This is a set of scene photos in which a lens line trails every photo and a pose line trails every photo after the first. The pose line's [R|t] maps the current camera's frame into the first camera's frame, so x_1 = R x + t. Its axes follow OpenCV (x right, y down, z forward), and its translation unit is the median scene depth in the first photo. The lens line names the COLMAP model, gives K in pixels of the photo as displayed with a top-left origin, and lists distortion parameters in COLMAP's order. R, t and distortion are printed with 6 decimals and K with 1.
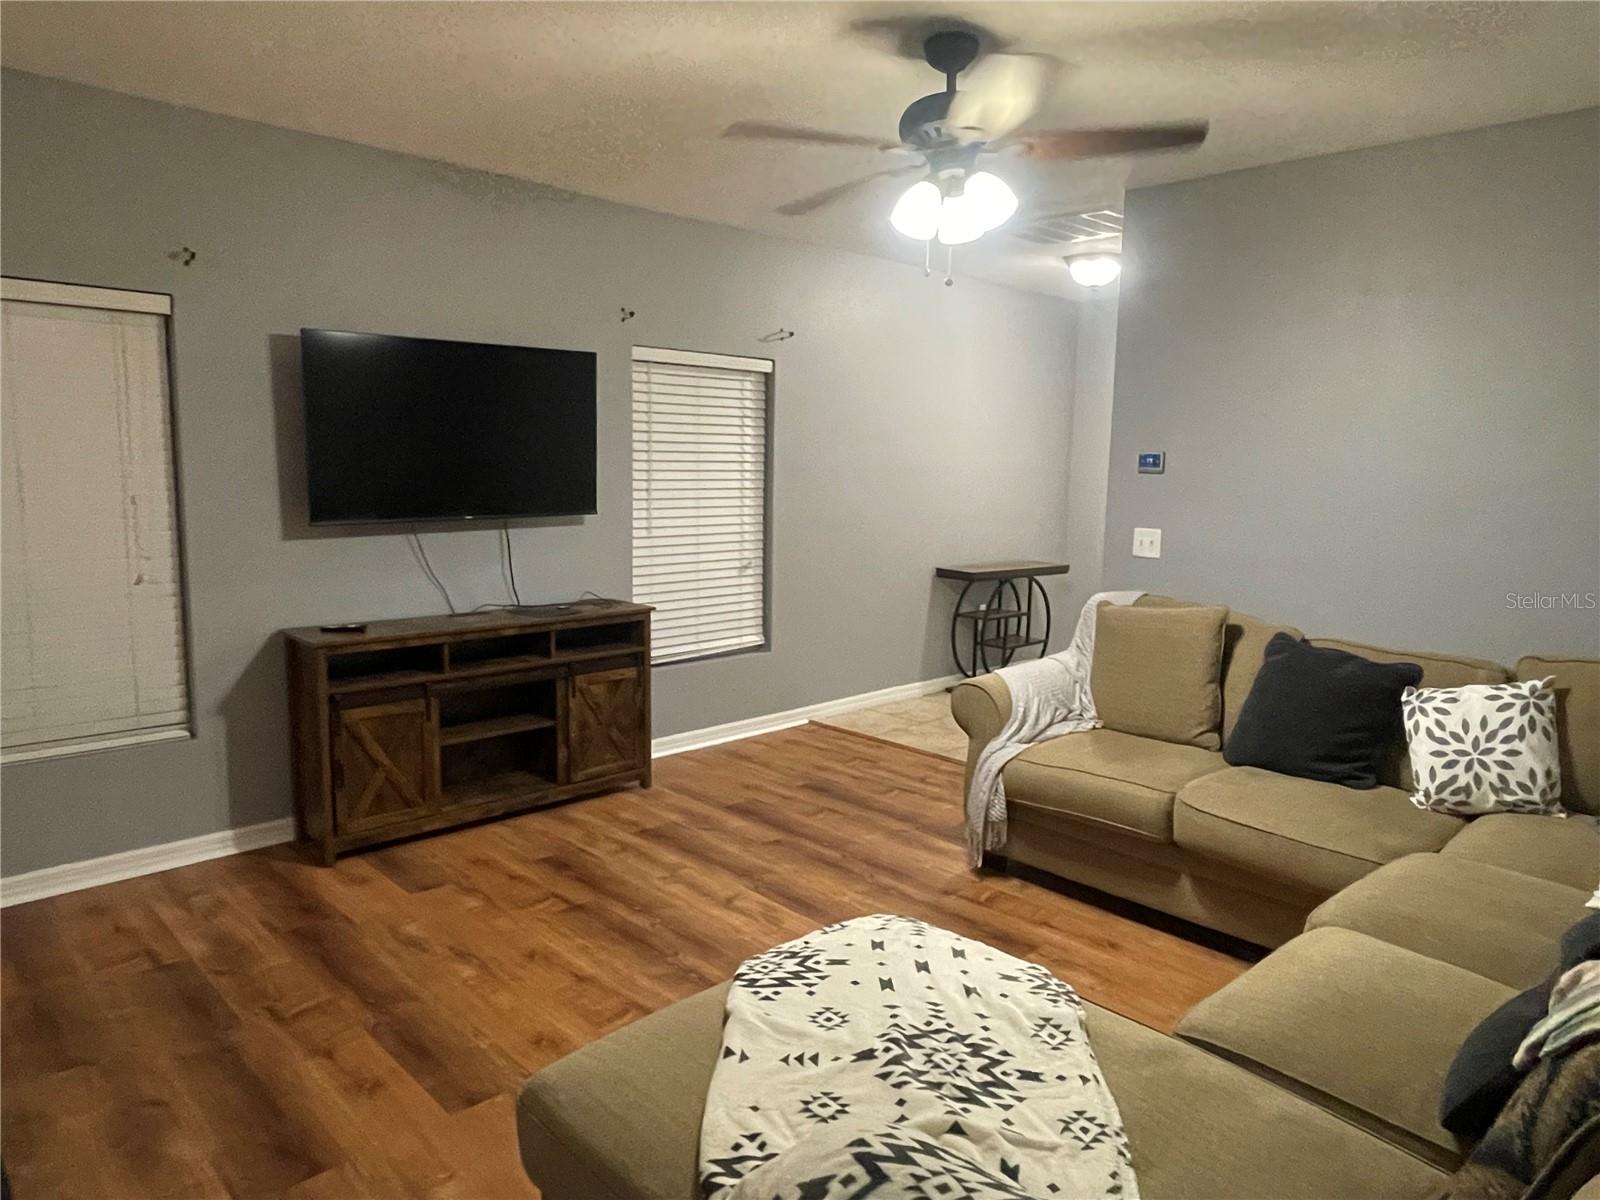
lens RADIAL K [[1052.5, 0, 797.0], [0, 1052.5, 600.4], [0, 0, 1]] dist [-0.000098, -0.007871]
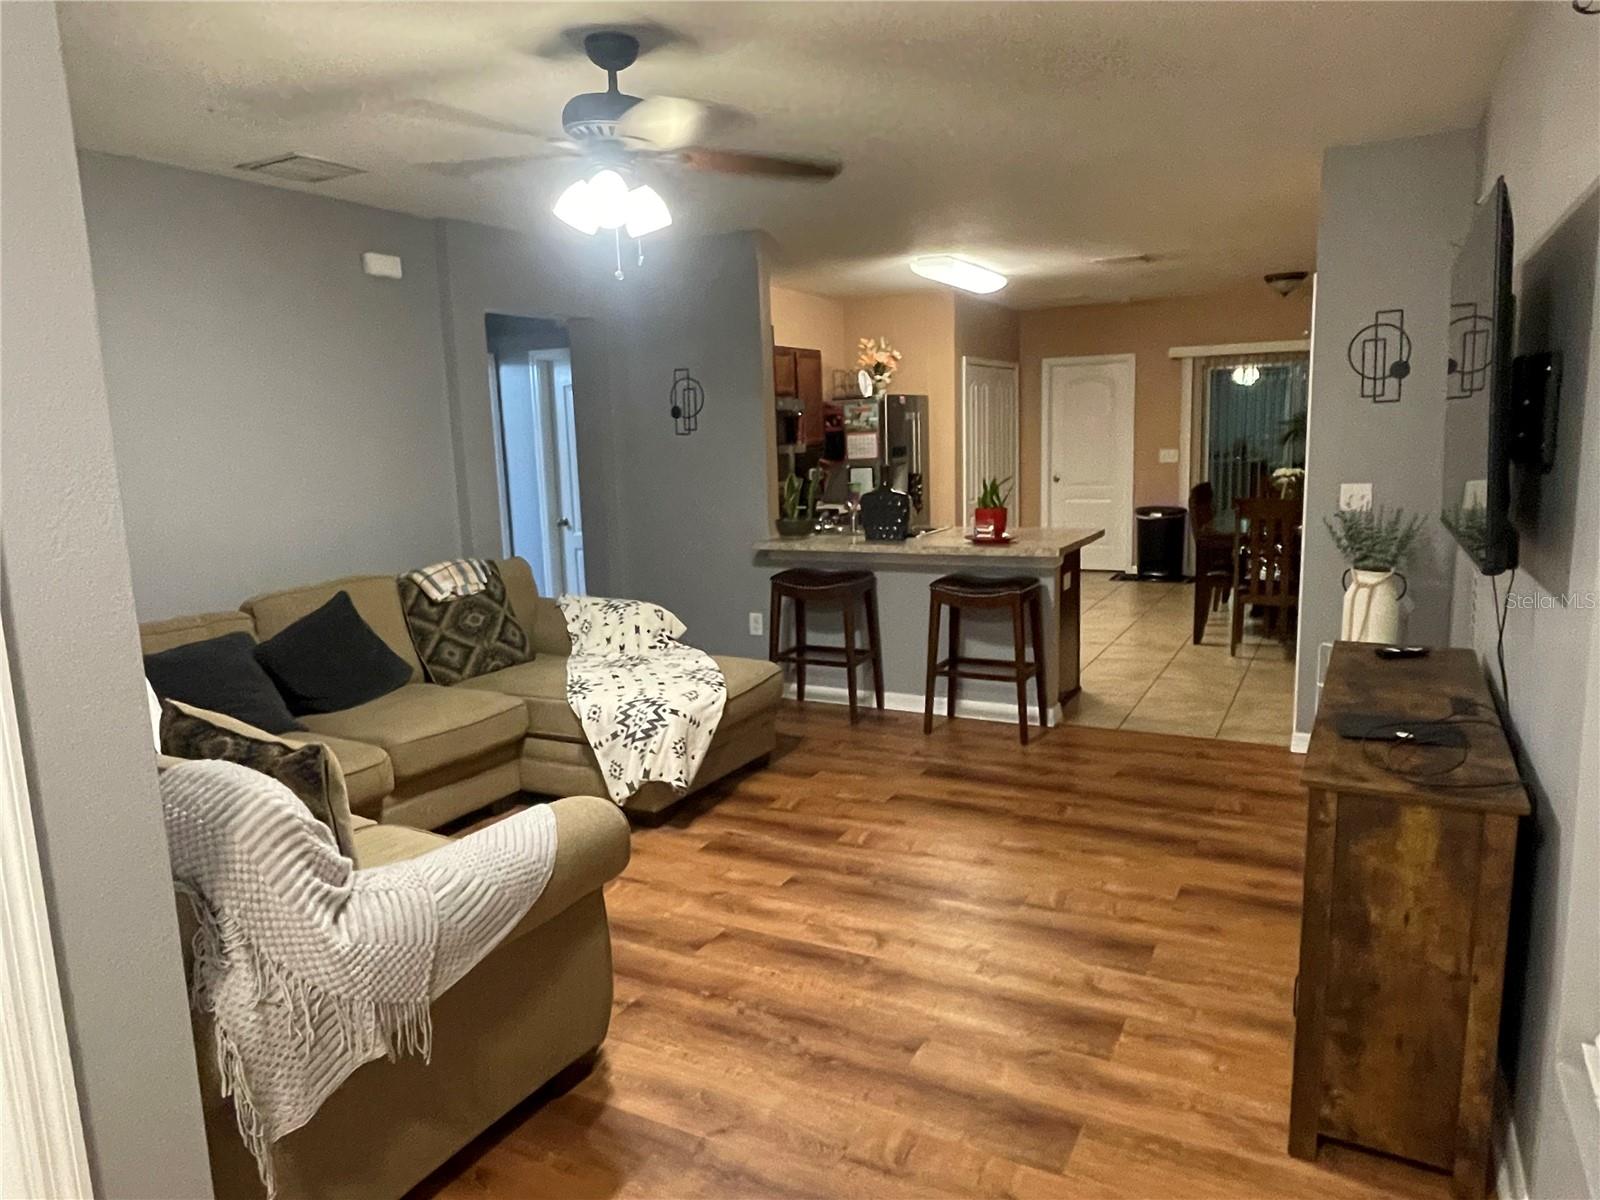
lens RADIAL K [[1052.5, 0, 806.1], [0, 1052.5, 593.3], [0, 0, 1]] dist [-0.000098, -0.007871]
pose [[-0.948423, 0.061307, -0.311023, 0.248809], [-0.028572, 0.960596, 0.276476, -0.234588], [0.315717, 0.271103, -0.909300, 1.672410]]
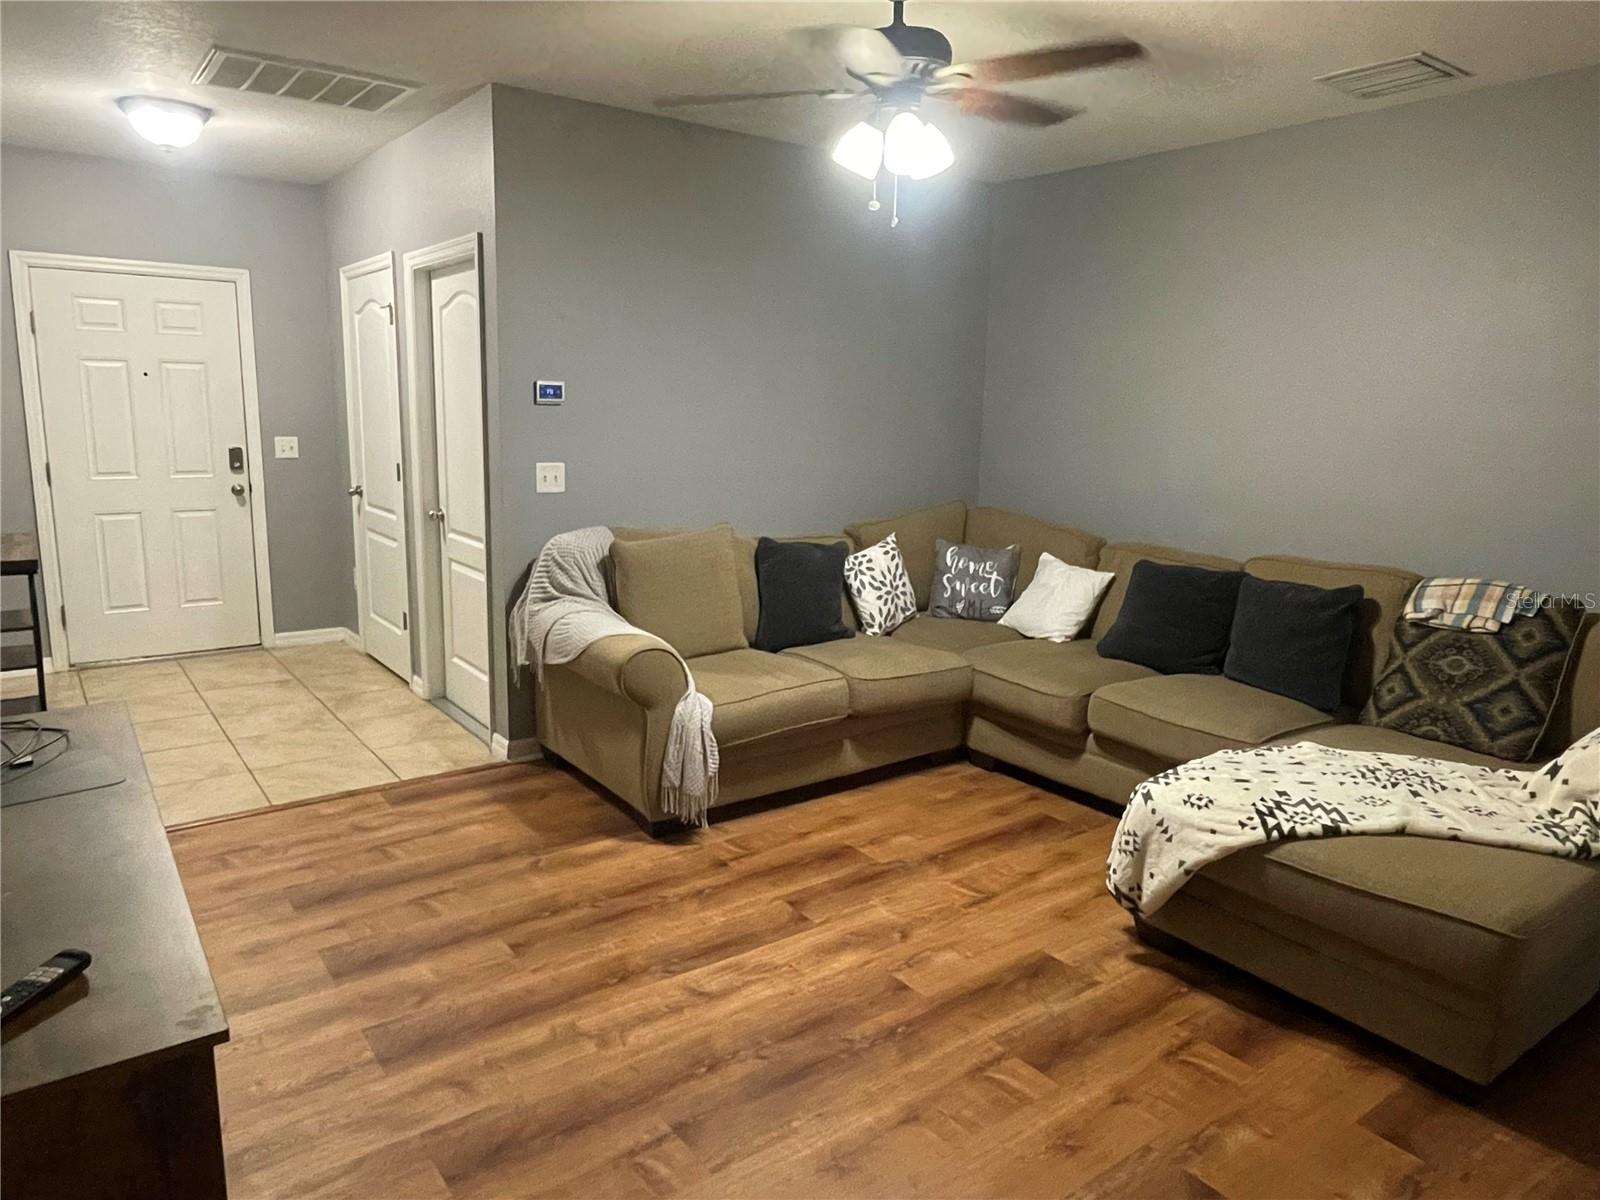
lens RADIAL K [[1052.5, 0, 803.1], [0, 1052.5, 604.8], [0, 0, 1]] dist [-0.000098, -0.007871]
pose [[0.118181, -0.207240, 0.971126, -0.714606], [0.116475, 0.974121, 0.193705, -0.121173], [-0.986137, 0.090219, 0.139261, 0.780386]]
